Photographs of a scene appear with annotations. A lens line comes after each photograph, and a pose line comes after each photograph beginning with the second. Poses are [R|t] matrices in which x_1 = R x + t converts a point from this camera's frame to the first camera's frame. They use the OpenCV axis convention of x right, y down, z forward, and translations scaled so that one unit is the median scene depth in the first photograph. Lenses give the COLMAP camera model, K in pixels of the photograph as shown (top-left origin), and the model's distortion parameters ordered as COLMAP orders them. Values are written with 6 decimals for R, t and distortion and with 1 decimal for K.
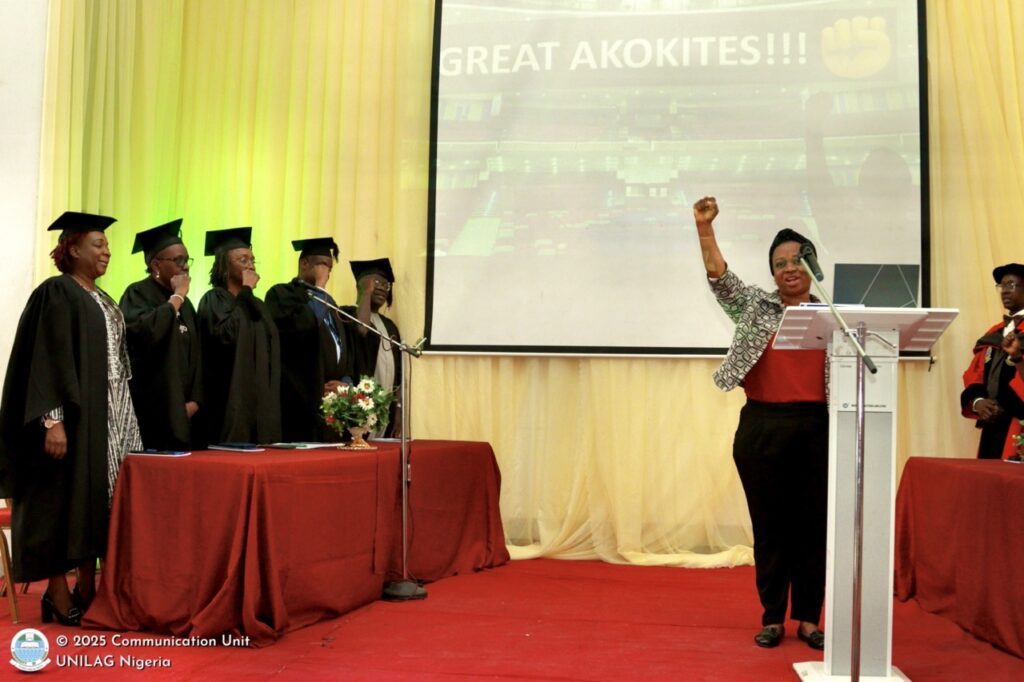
lens RADIAL K [[1159.9, 0, 512.0], [0, 1159.9, 341.0], [0, 0, 1]] dist [-0.127411, 0.164188]
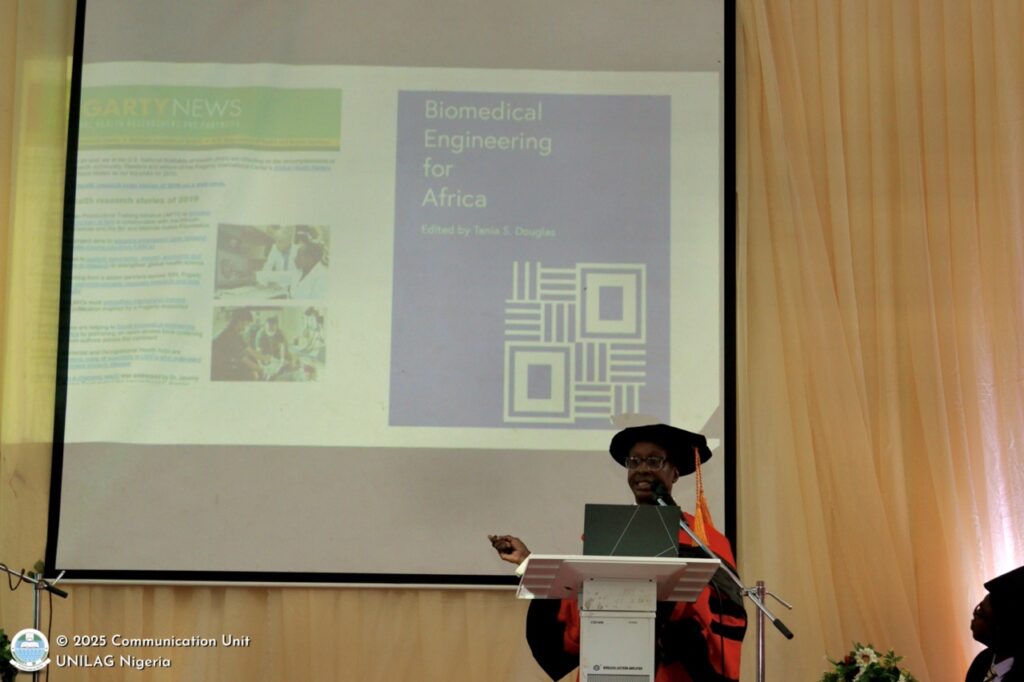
lens RADIAL K [[2001.1, 0, 512.0], [0, 2001.1, 341.0], [0, 0, 1]] dist [0.044926, 0.236323]
pose [[0.980293, 0.024487, 0.196025, -0.058623], [-0.007760, 0.996296, -0.085644, -0.046206], [-0.197396, 0.082435, 0.976852, -0.377349]]
